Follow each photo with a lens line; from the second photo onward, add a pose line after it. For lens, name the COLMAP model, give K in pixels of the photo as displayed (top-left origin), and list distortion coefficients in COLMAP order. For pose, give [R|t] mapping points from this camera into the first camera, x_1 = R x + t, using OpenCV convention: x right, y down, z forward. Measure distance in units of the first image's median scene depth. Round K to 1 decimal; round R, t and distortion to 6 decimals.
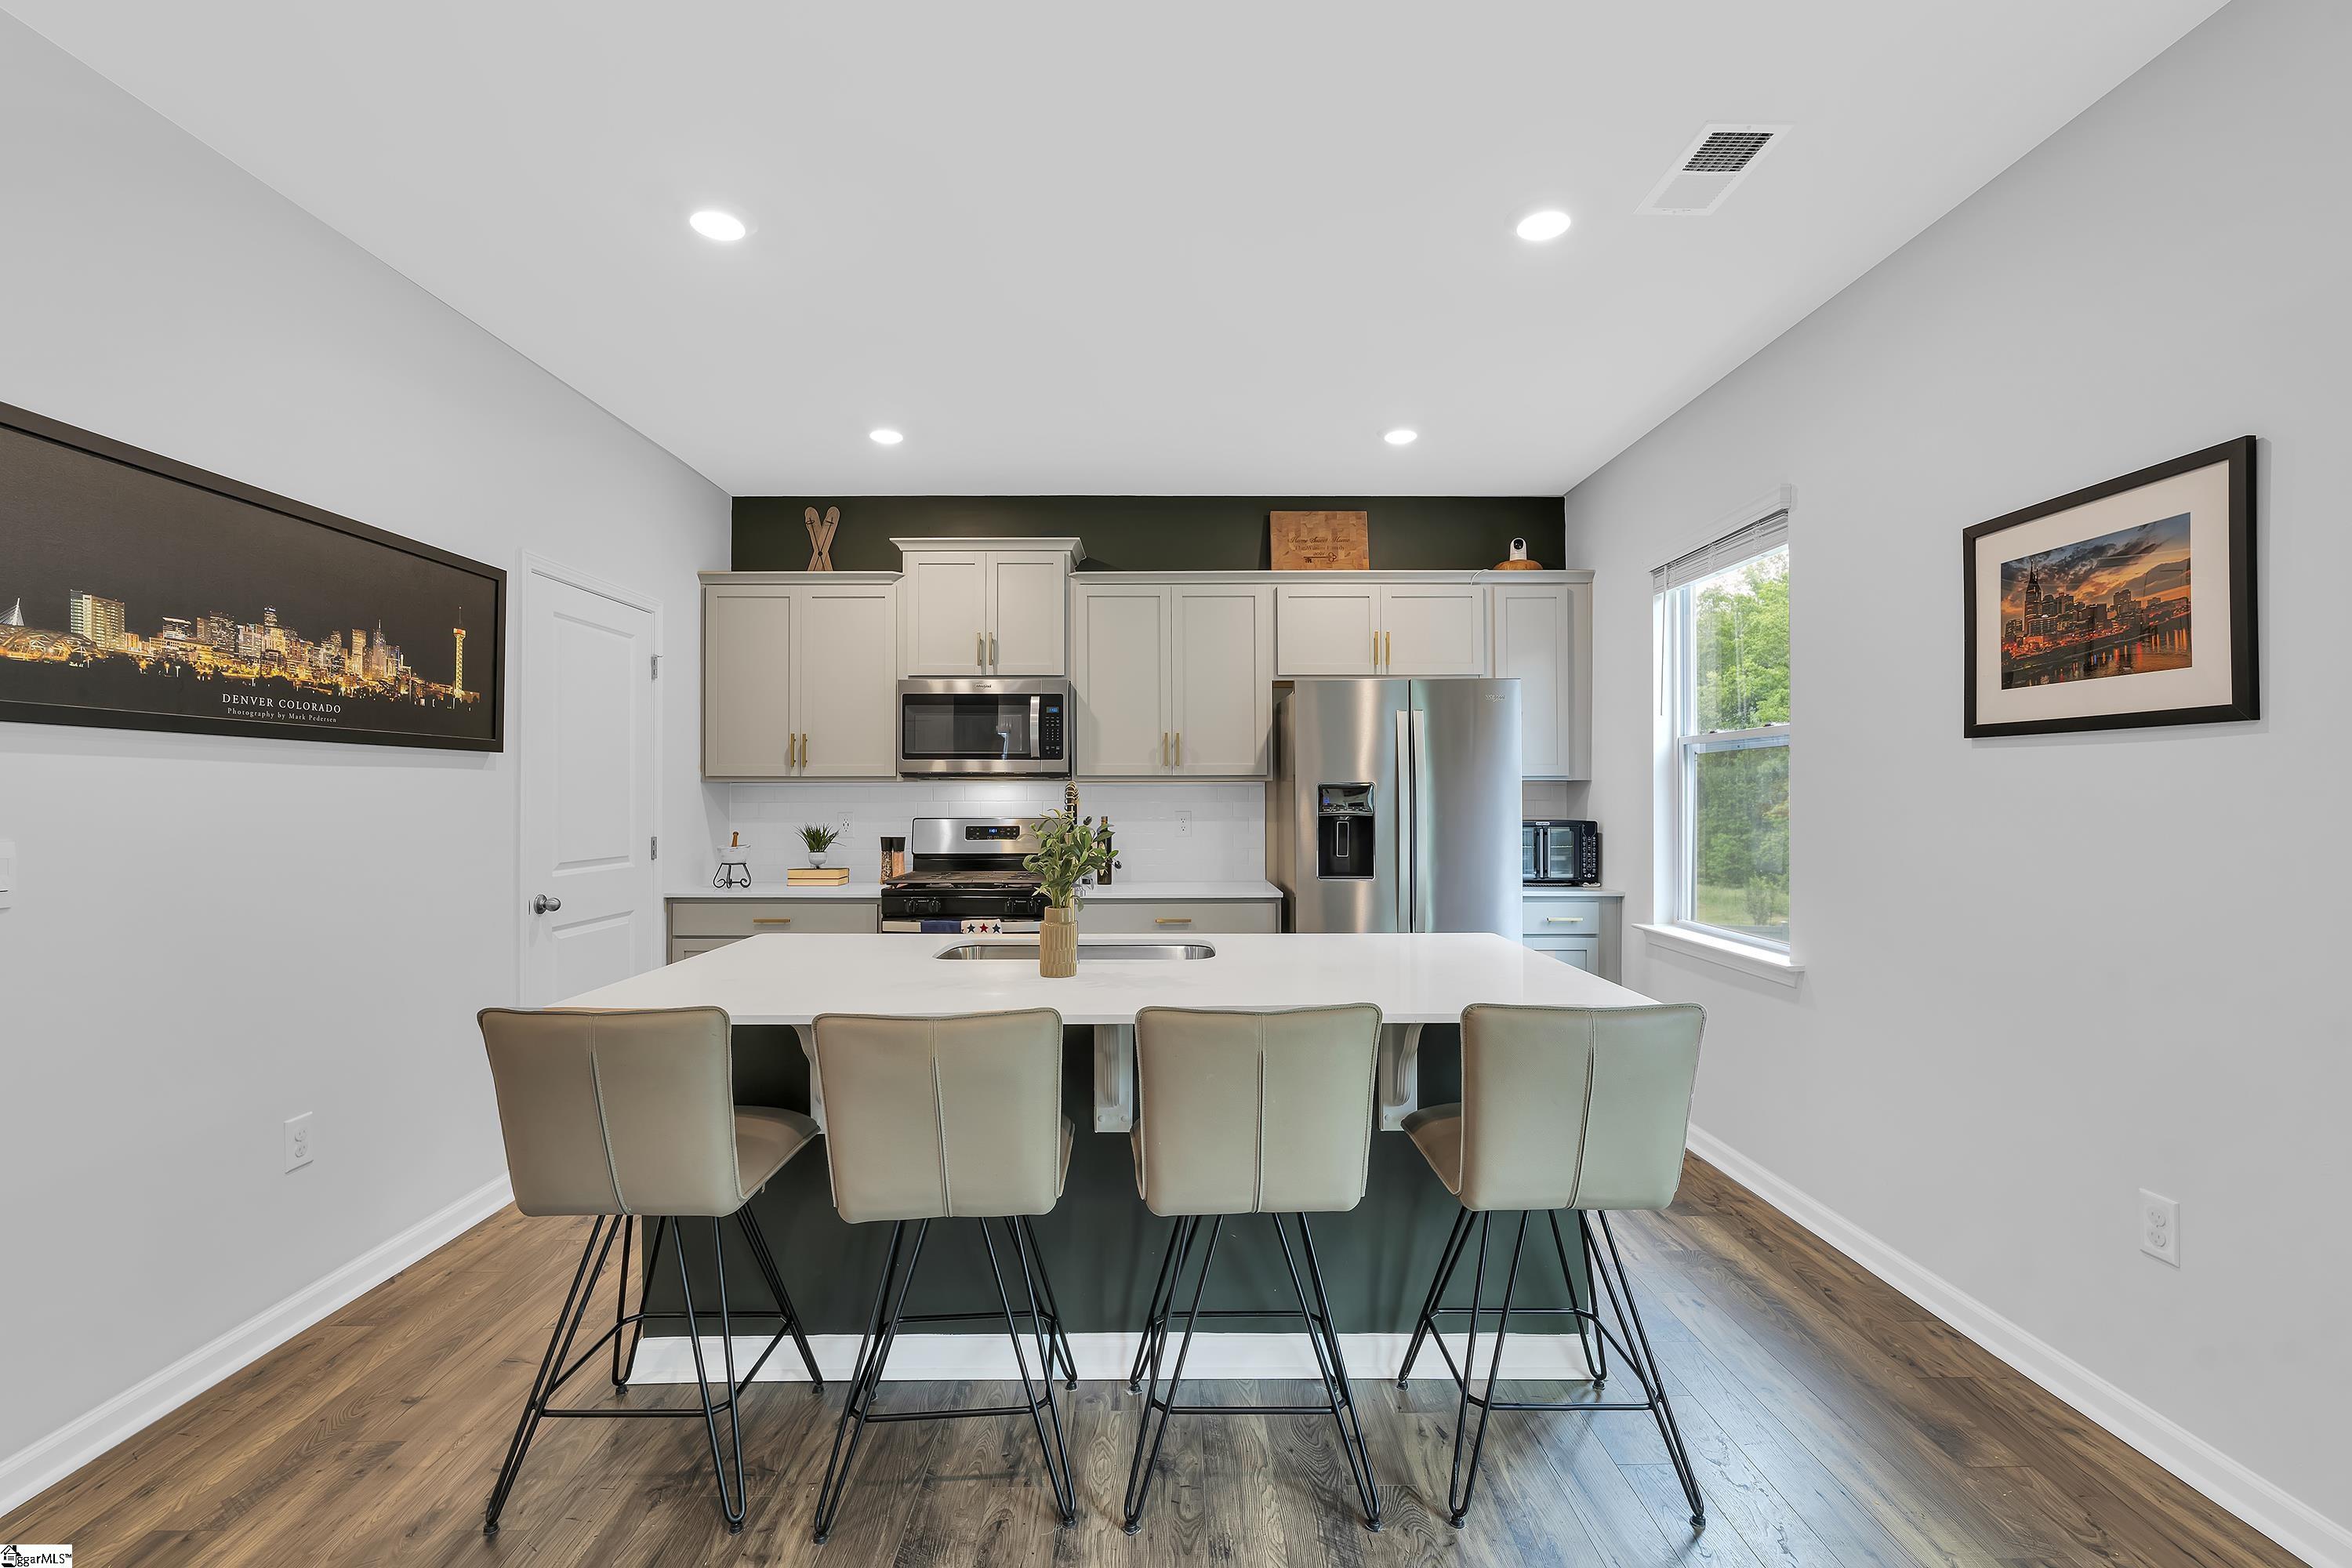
lens RADIAL K [[1040.1, 0, 1174.9], [0, 1040.1, 788.7], [0, 0, 1]] dist [-0.001336, -0.000173]
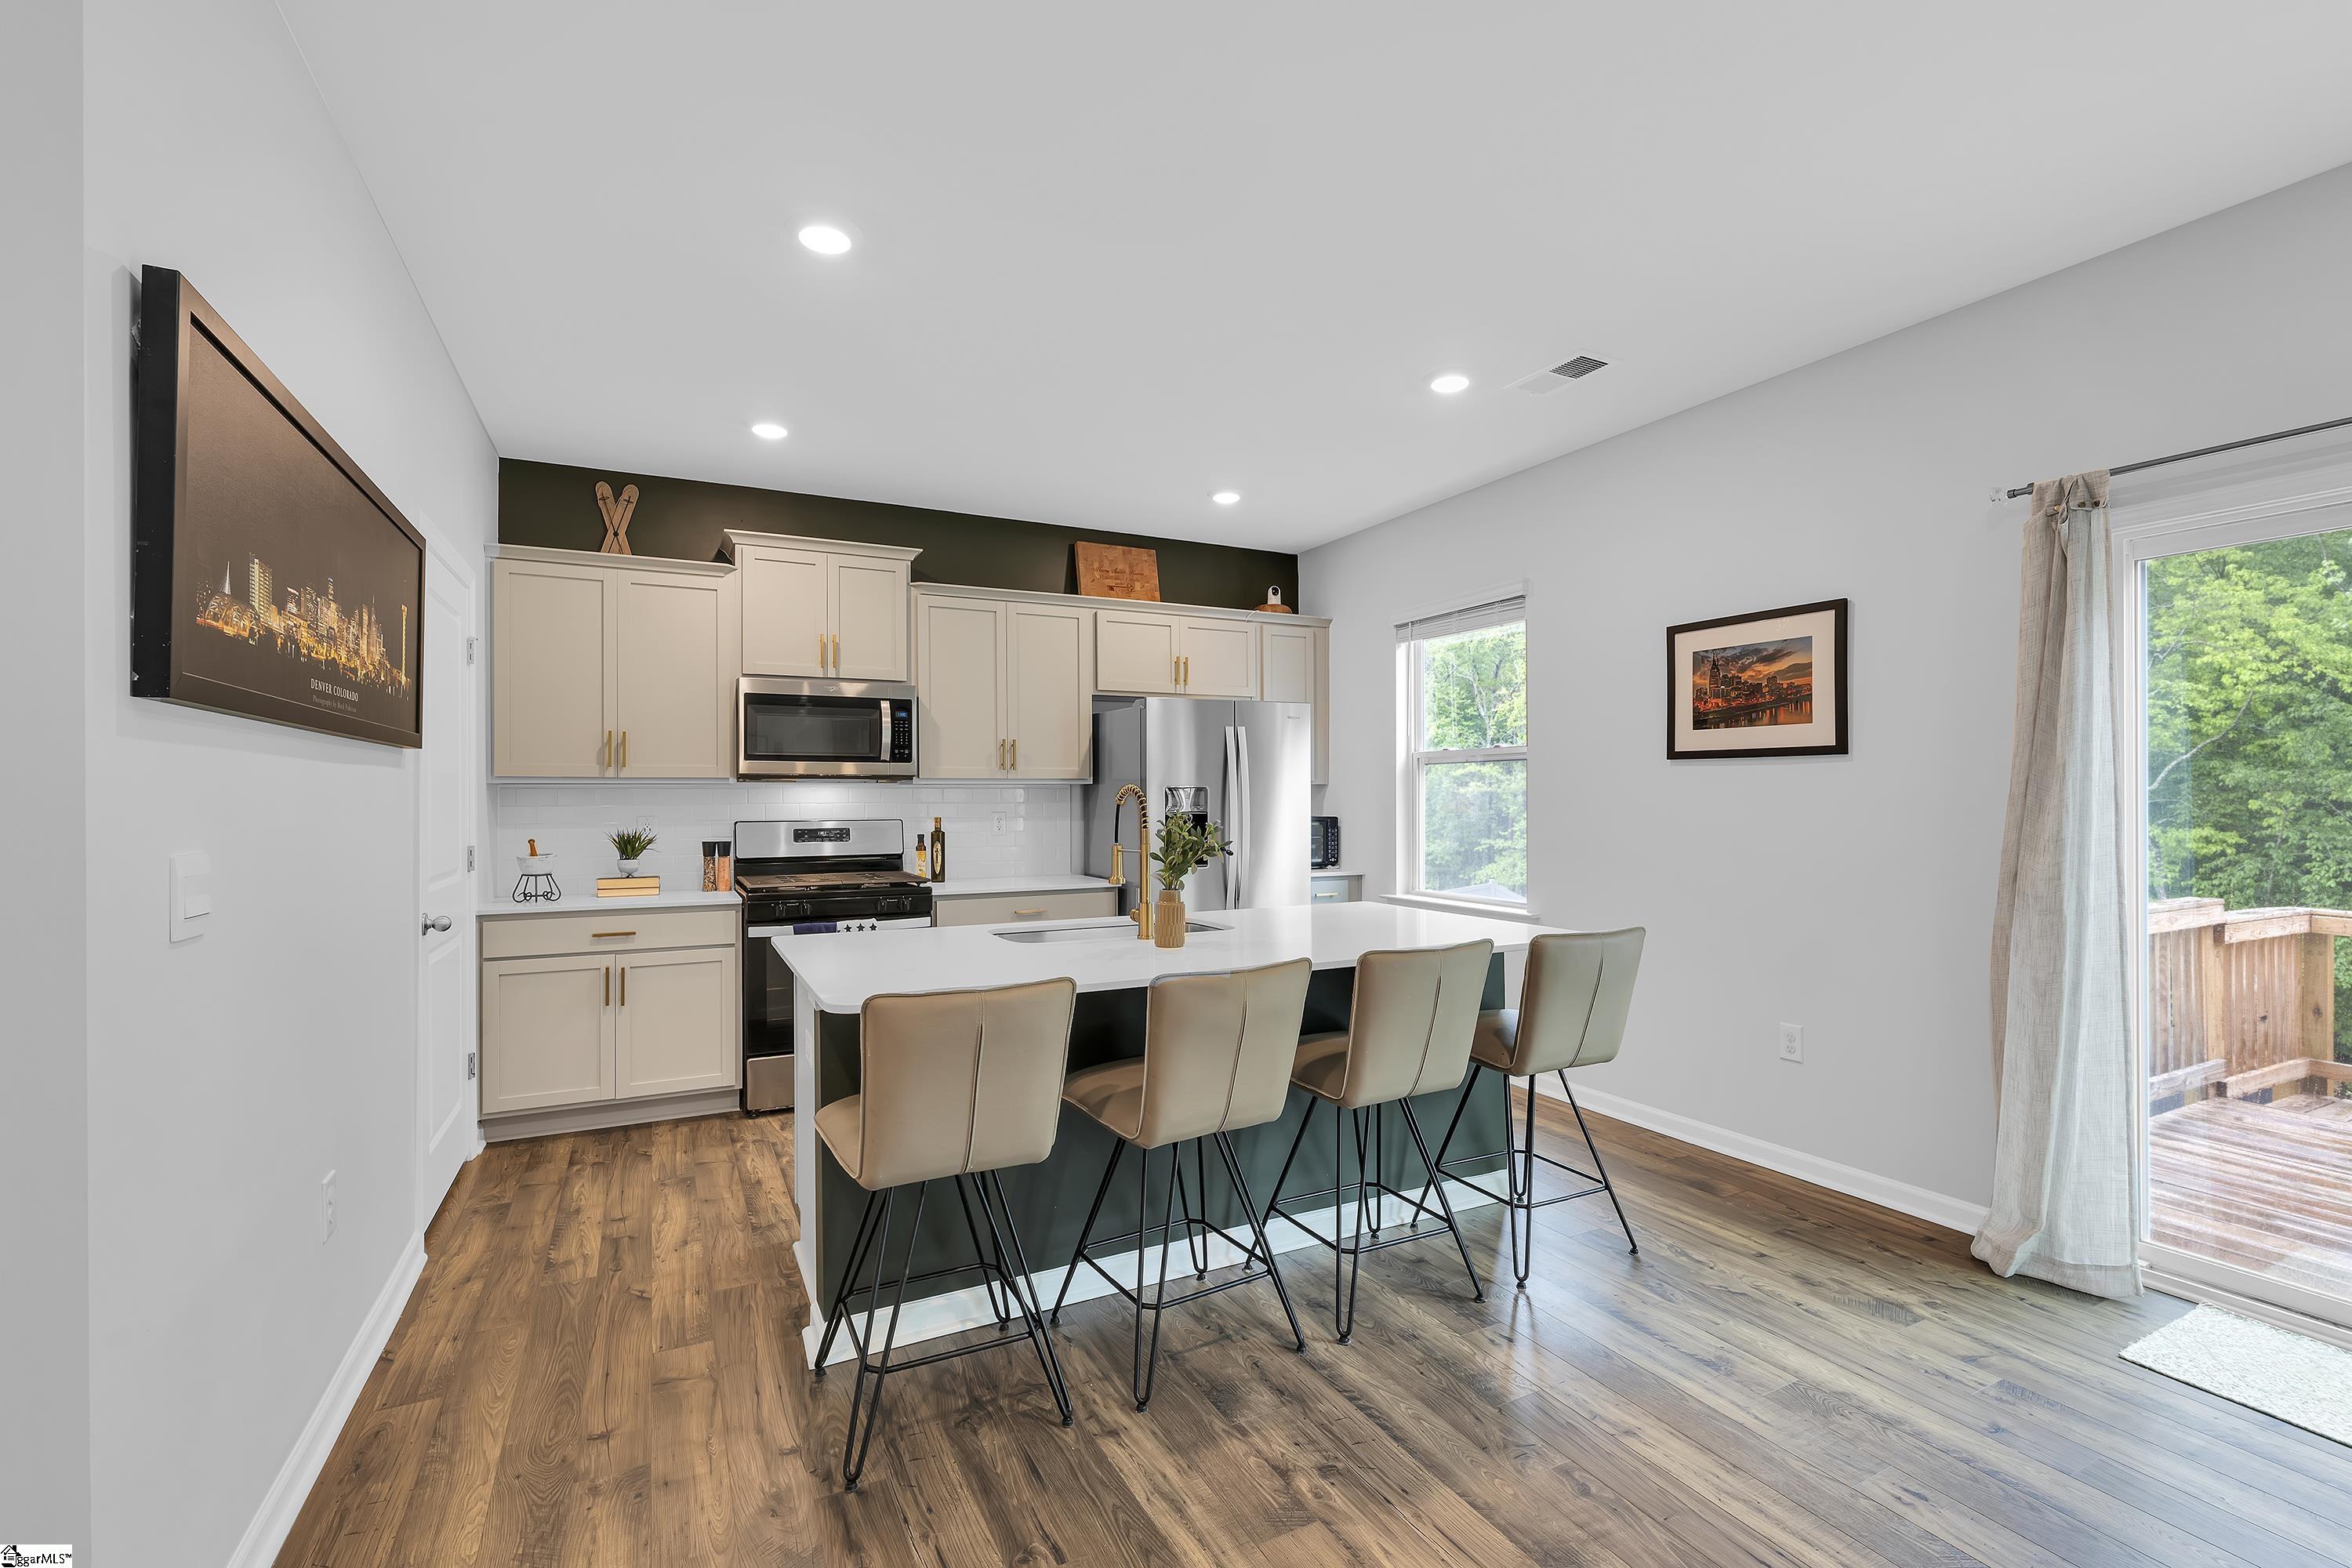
lens RADIAL K [[1029.1, 0, 1179.5], [0, 1029.1, 797.5], [0, 0, 1]] dist [-0.013965, 0.012358]
pose [[0.893133, -0.002100, 0.449787, -0.347885], [-0.000751, 0.999981, 0.006160, -0.000012], [-0.449792, -0.005840, 0.893114, -0.035887]]
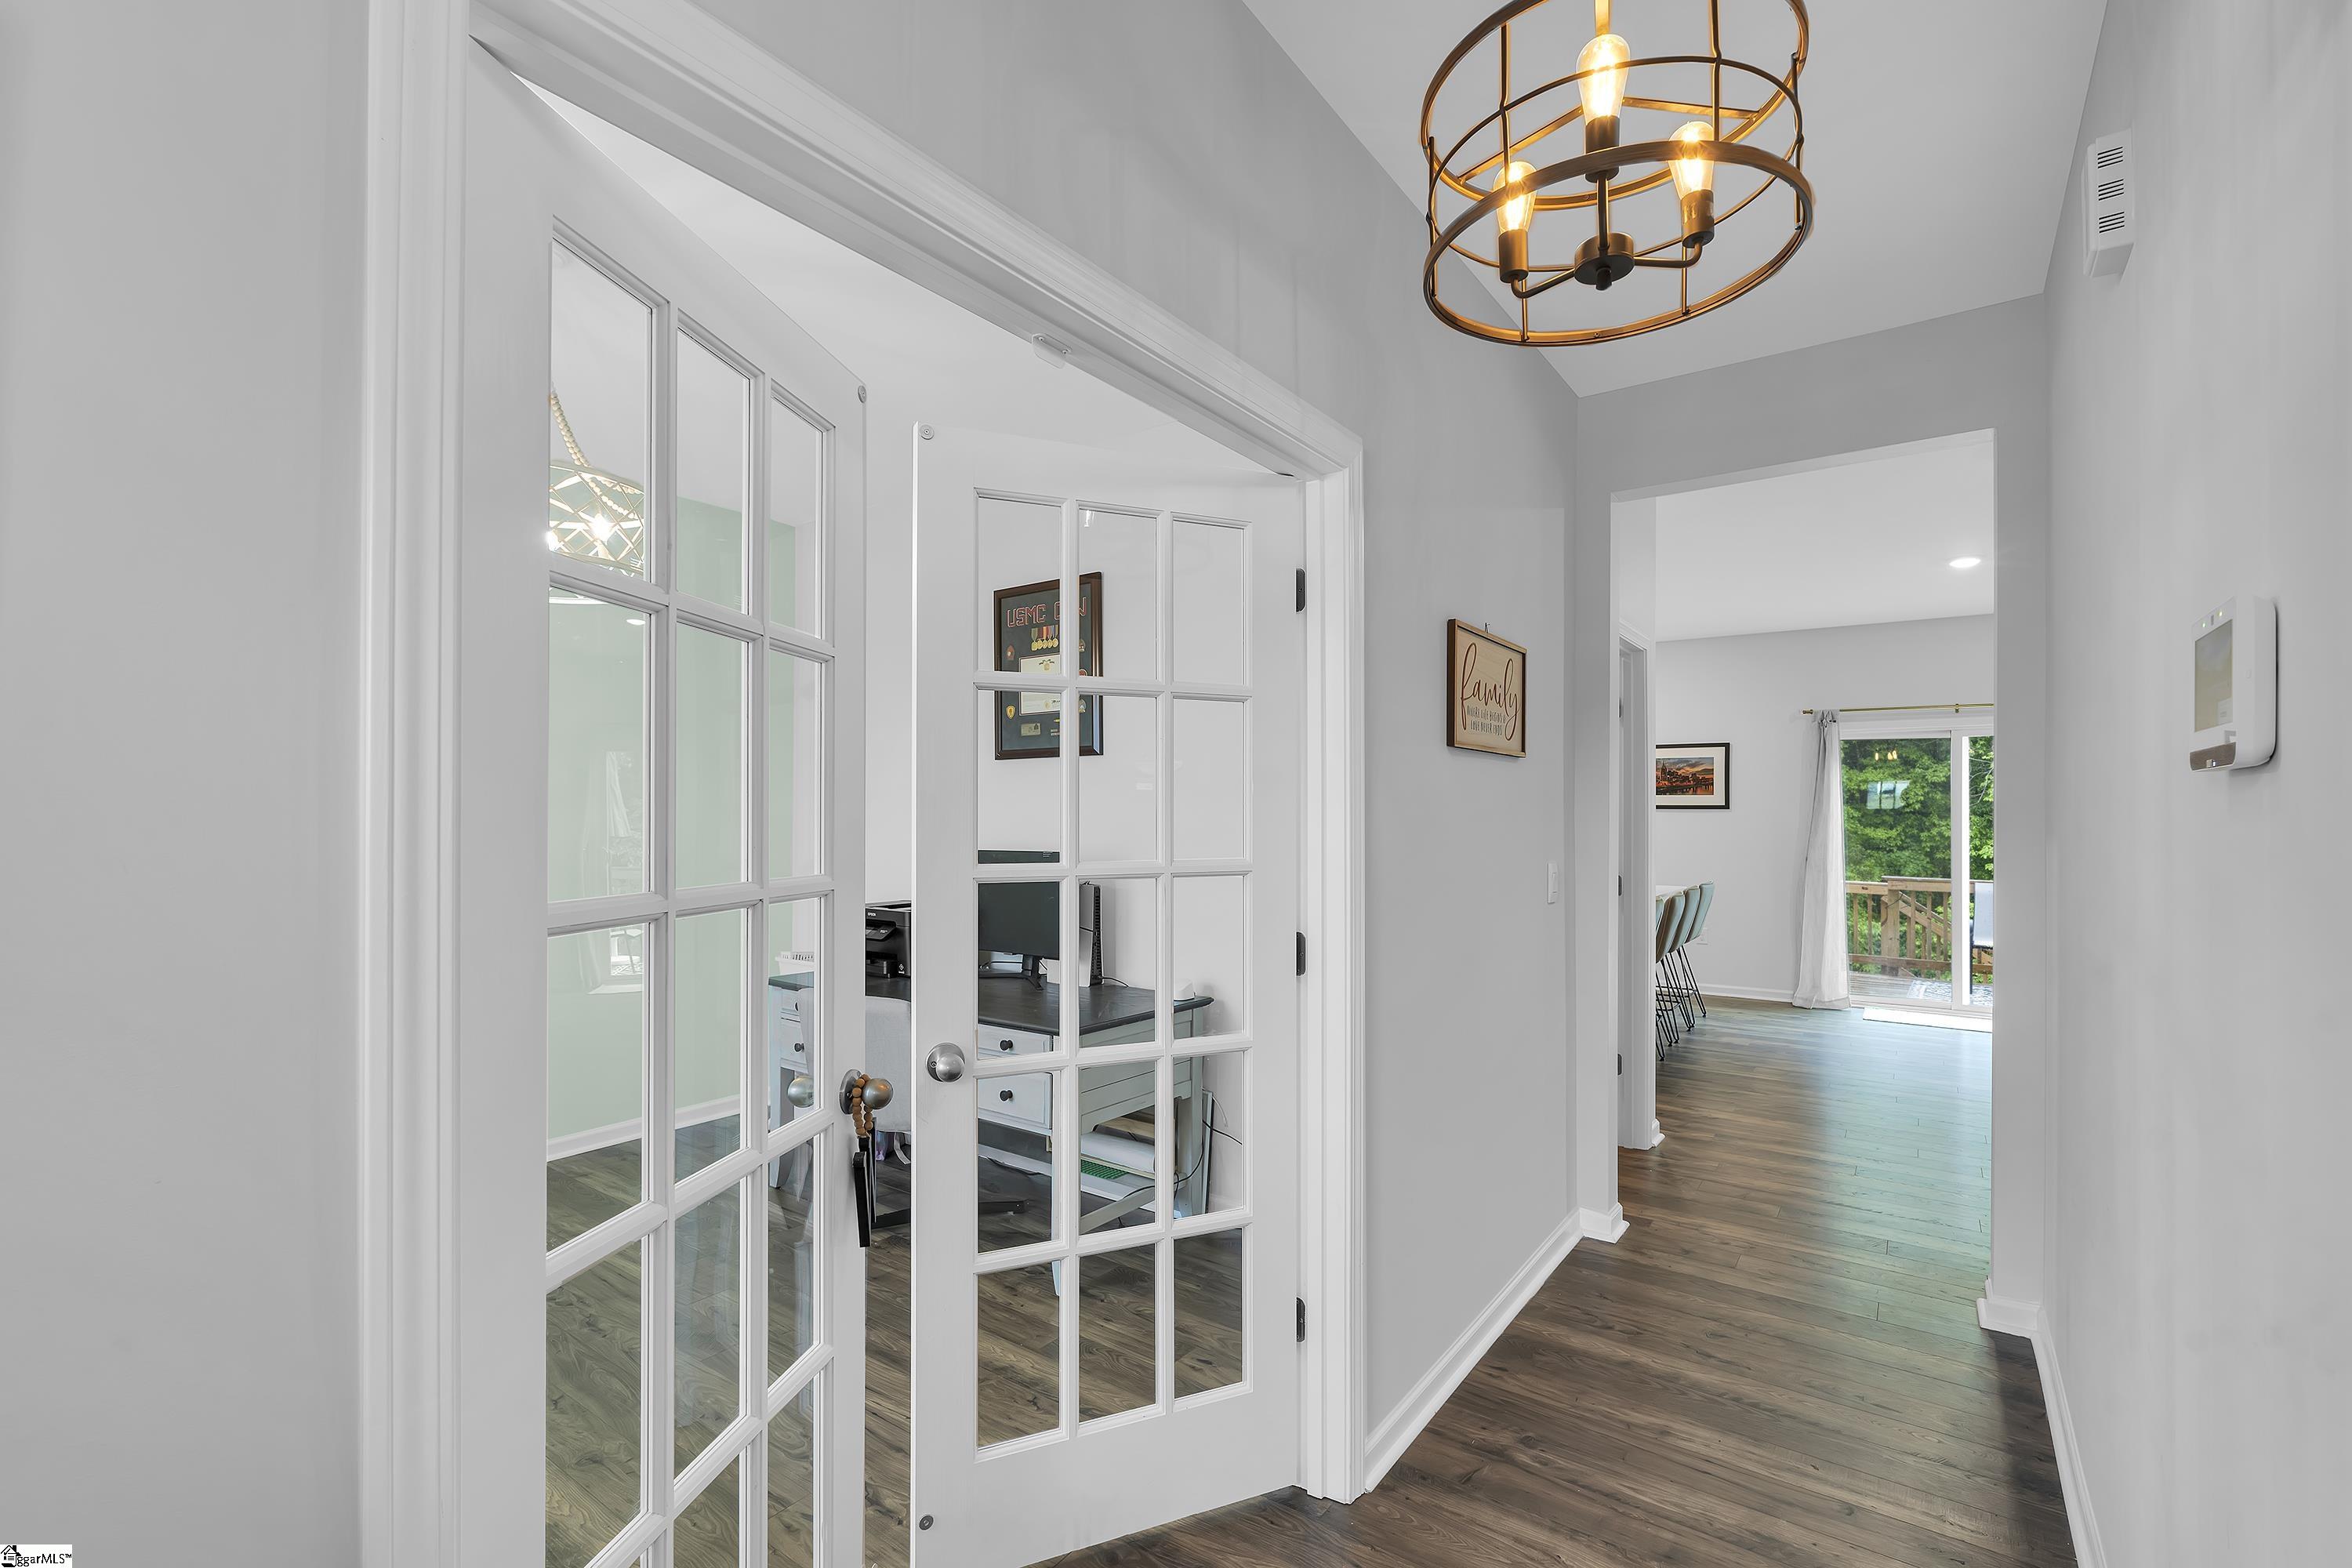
lens RADIAL K [[1029.1, 0, 1179.5], [0, 1029.1, 797.5], [0, 0, 1]] dist [-0.013965, 0.012358]
pose [[0.590639, 0.015079, 0.806795, -1.565366], [-0.008050, 0.999886, -0.012795, -0.017862], [-0.806896, 0.001062, 0.590692, 0.141553]]
